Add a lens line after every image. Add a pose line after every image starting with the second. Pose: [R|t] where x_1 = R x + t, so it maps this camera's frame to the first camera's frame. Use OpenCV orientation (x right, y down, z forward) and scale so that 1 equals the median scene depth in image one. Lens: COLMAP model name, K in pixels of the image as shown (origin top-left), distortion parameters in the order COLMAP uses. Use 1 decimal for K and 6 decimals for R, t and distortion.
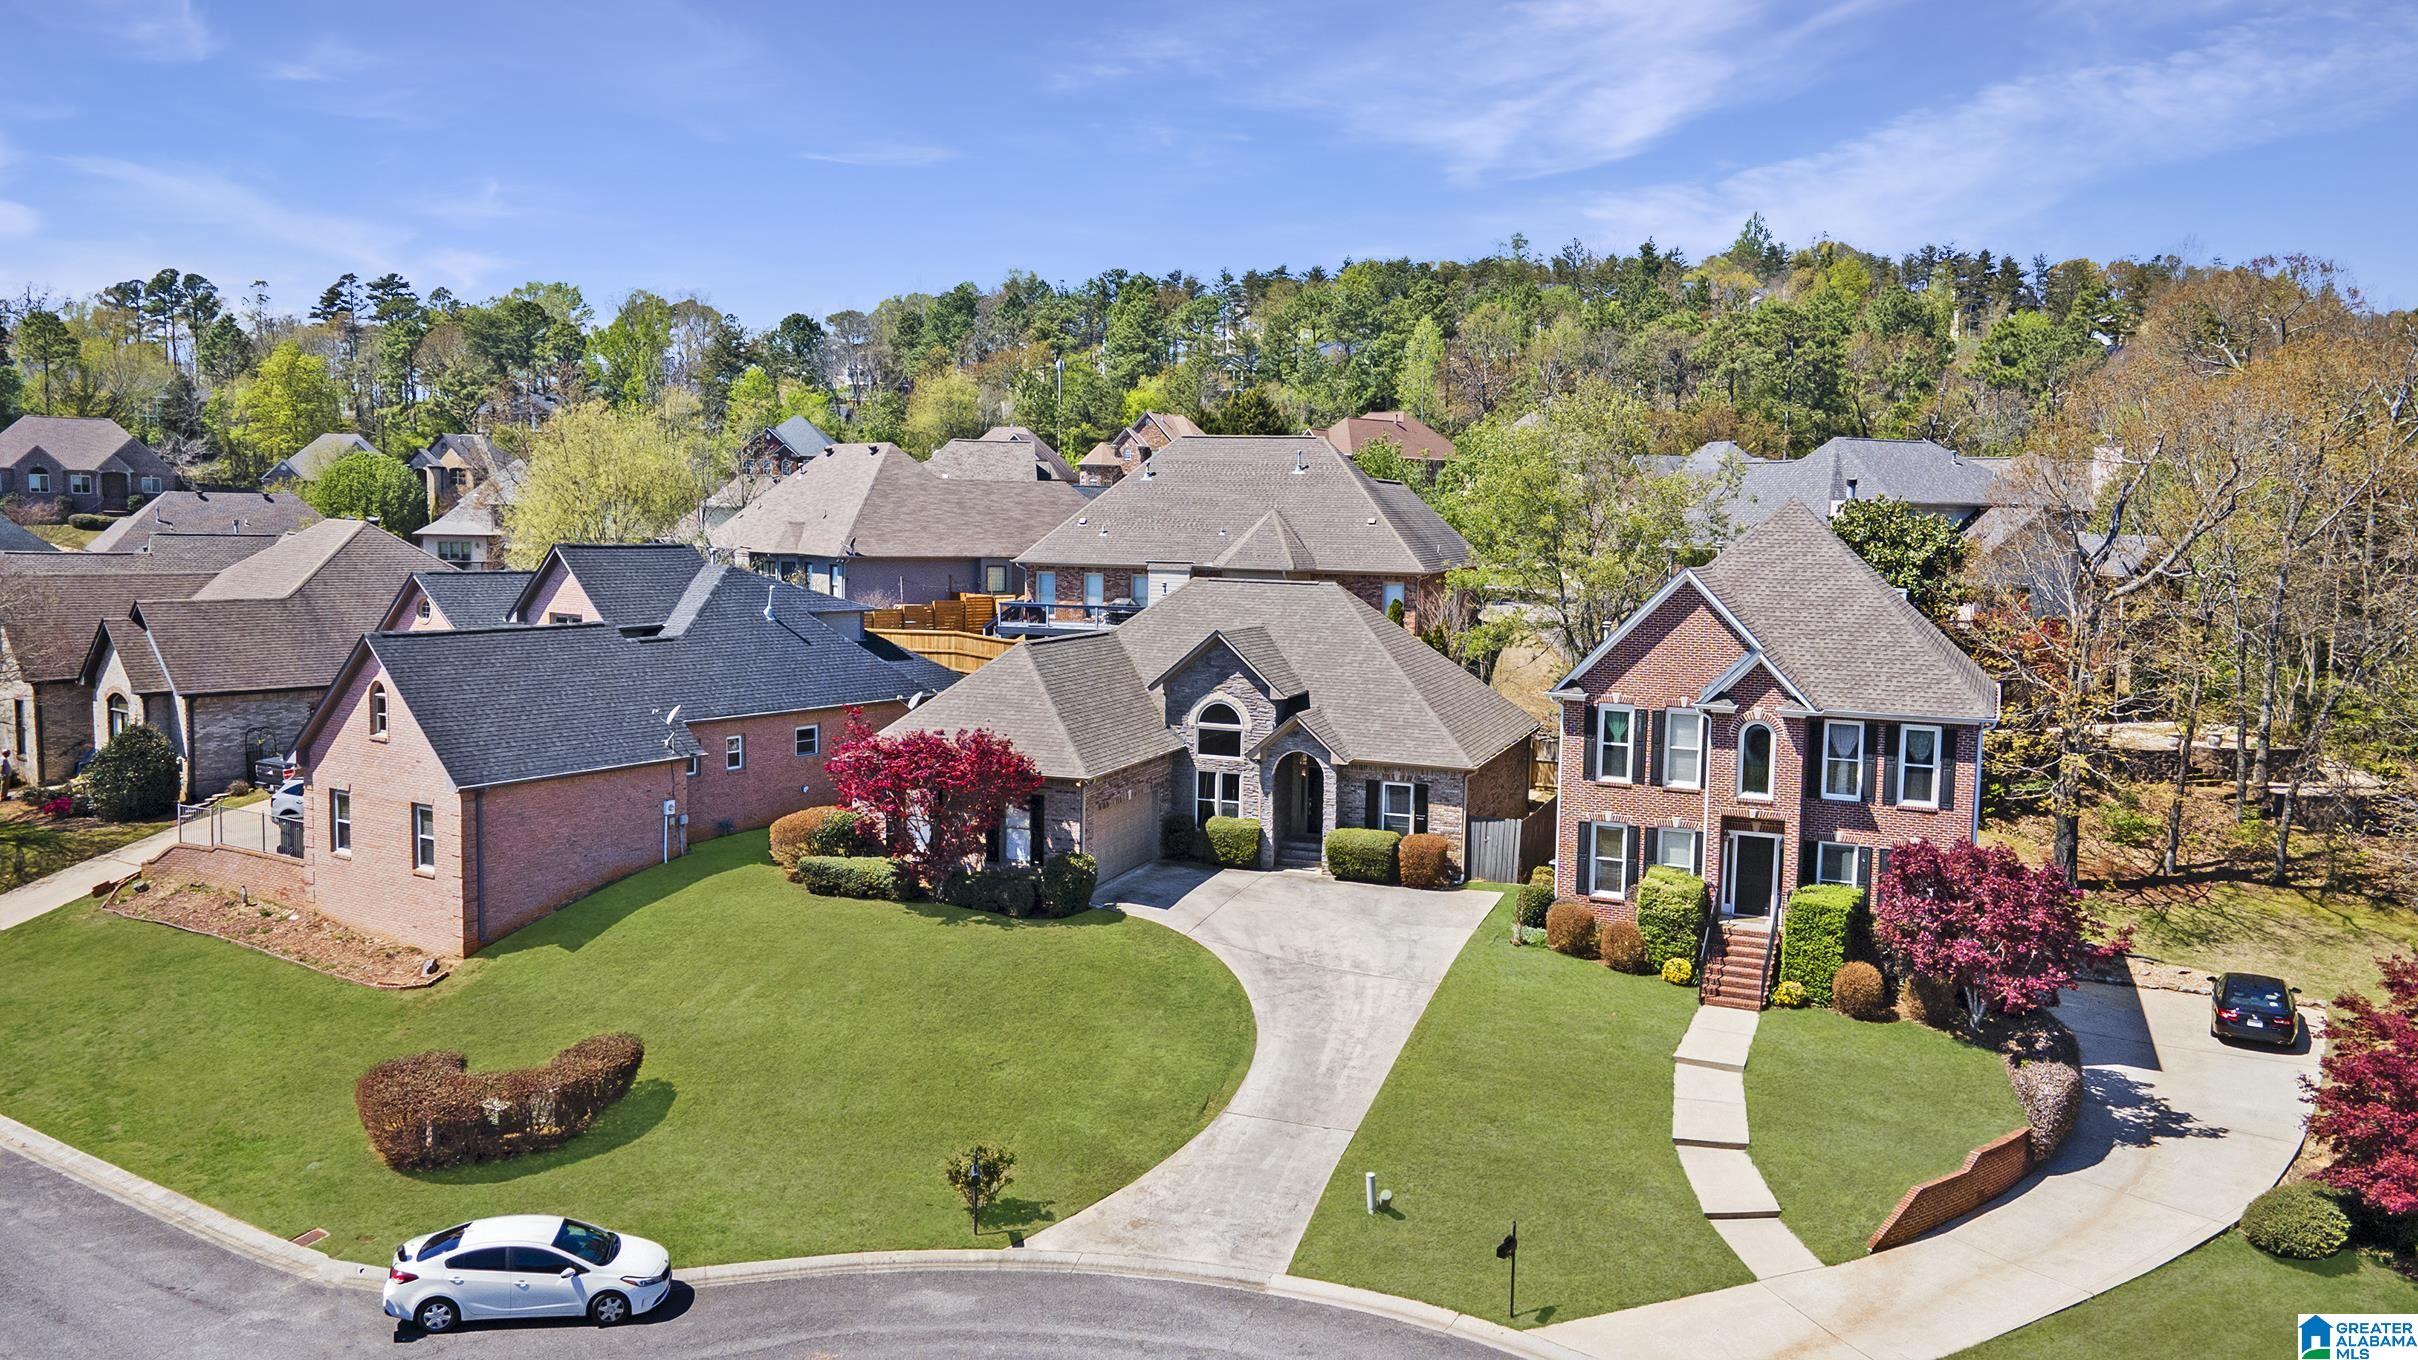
lens RADIAL K [[1775.3, 0, 1209.0], [0, 1775.3, 680.0], [0, 0, 1]] dist [0.001171, 0.067931]
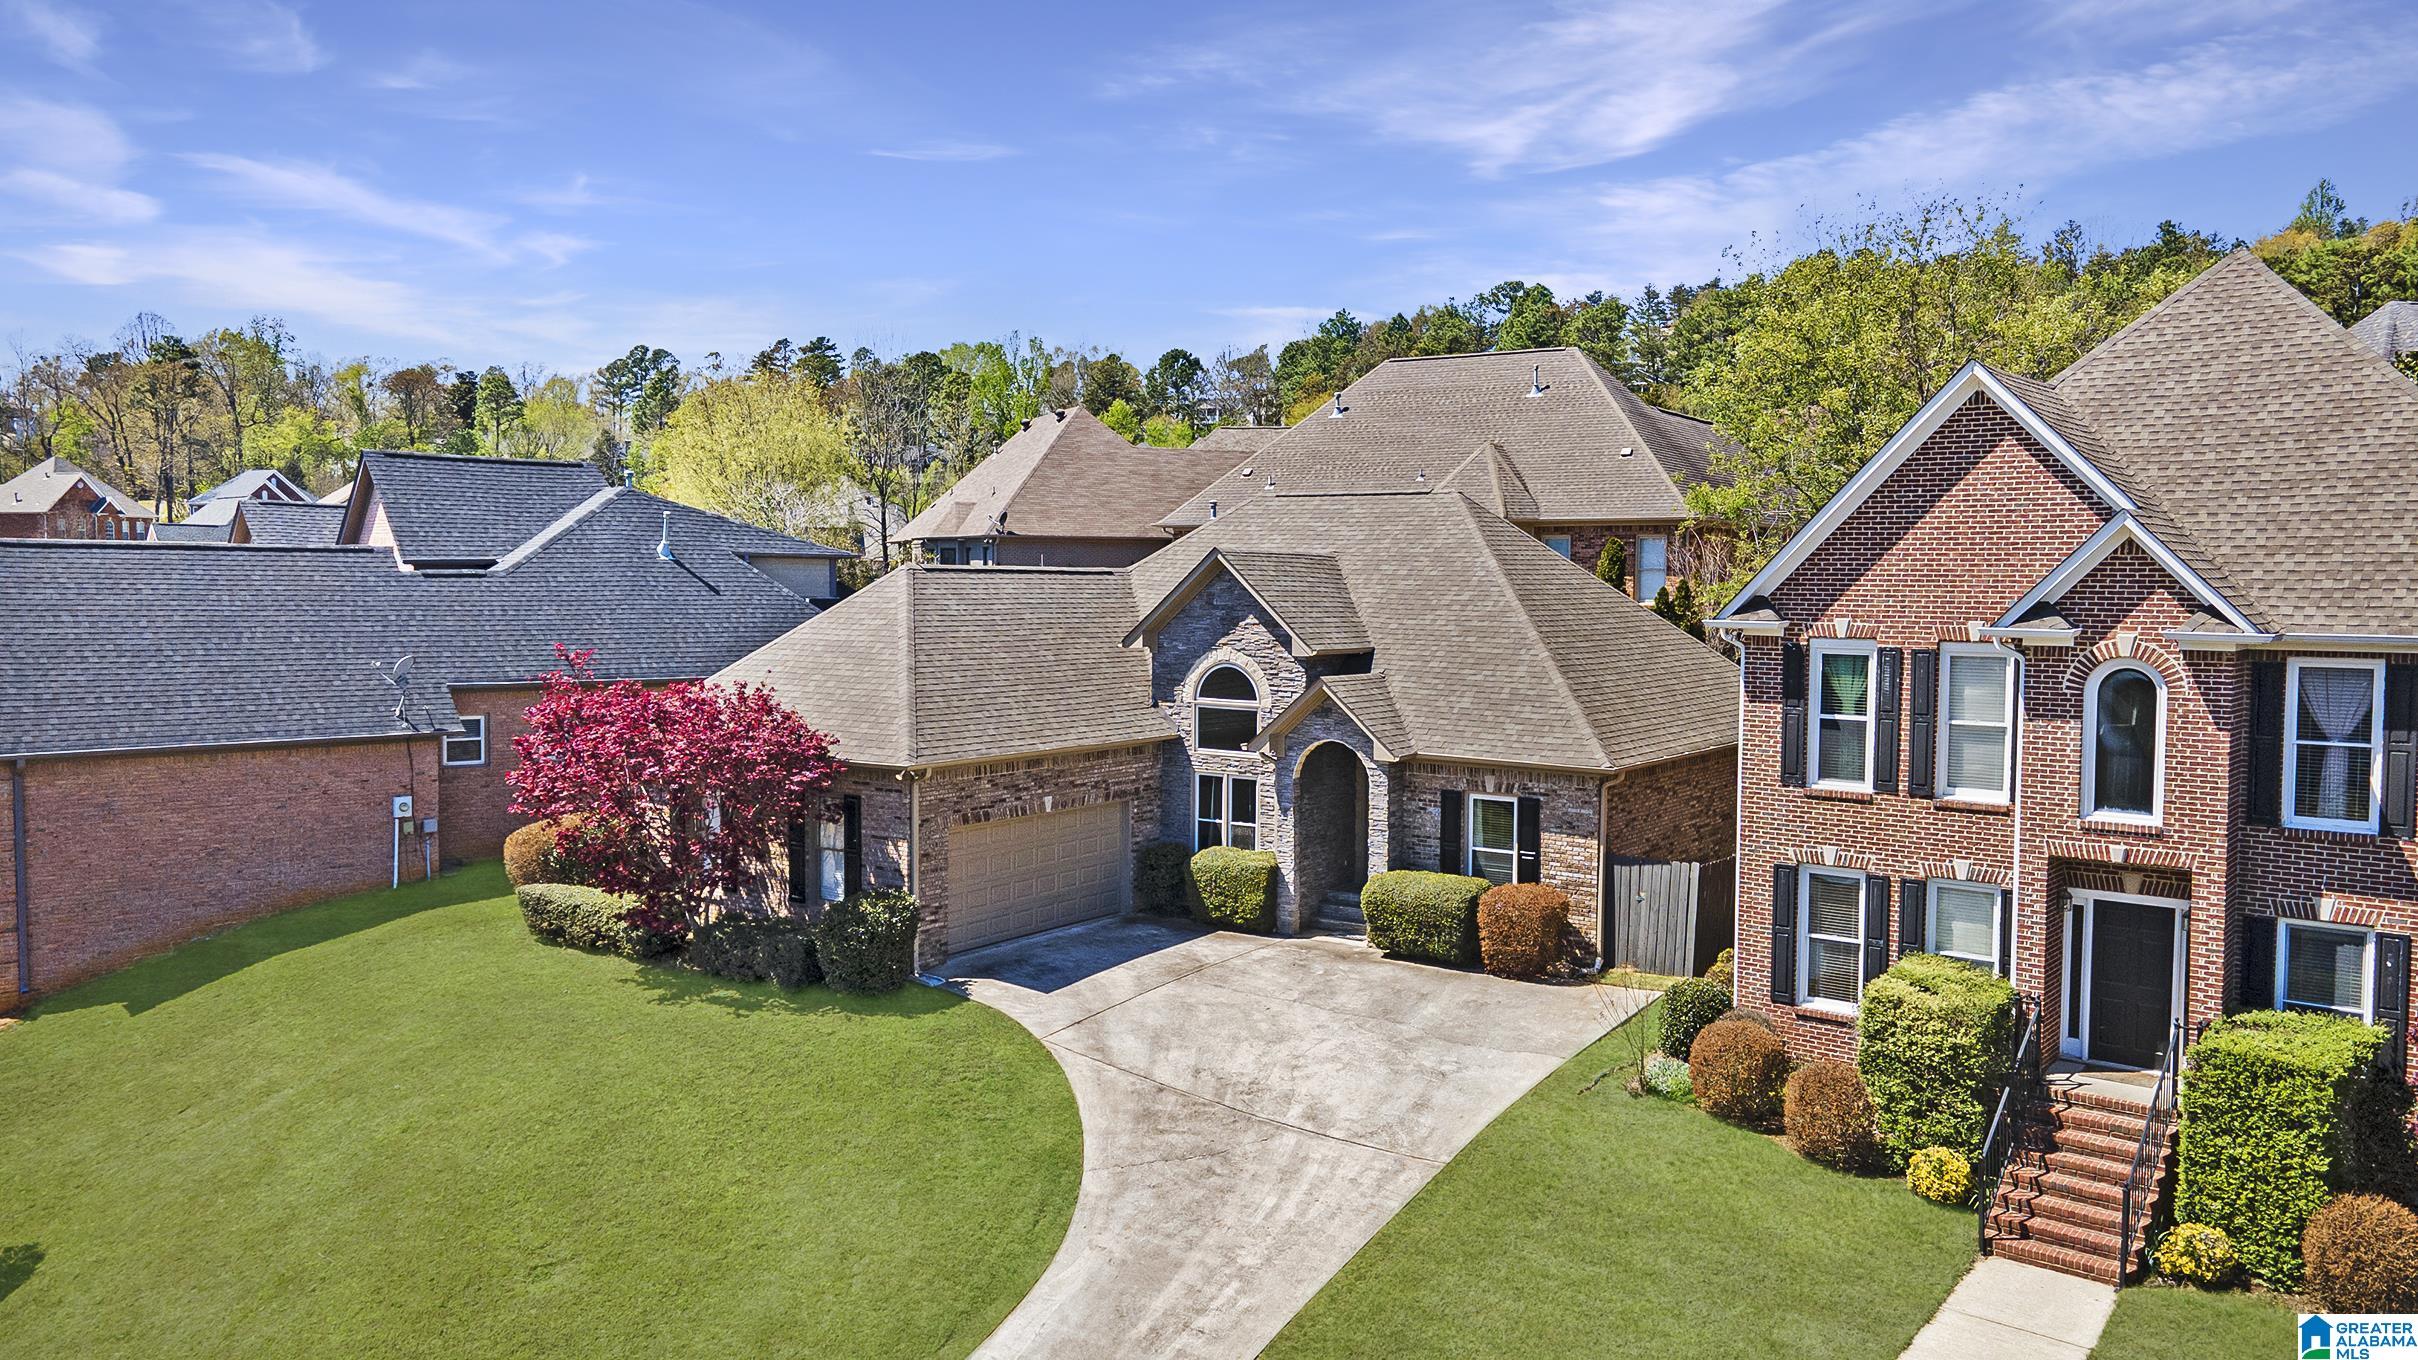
lens RADIAL K [[1775.3, 0, 1209.0], [0, 1775.3, 680.0], [0, 0, 1]] dist [0.001171, 0.067931]
pose [[0.964990, 0.003337, -0.262266, 0.180466], [-0.014031, 0.999144, -0.038913, 0.046594], [0.261912, 0.041230, 0.964211, 0.432527]]
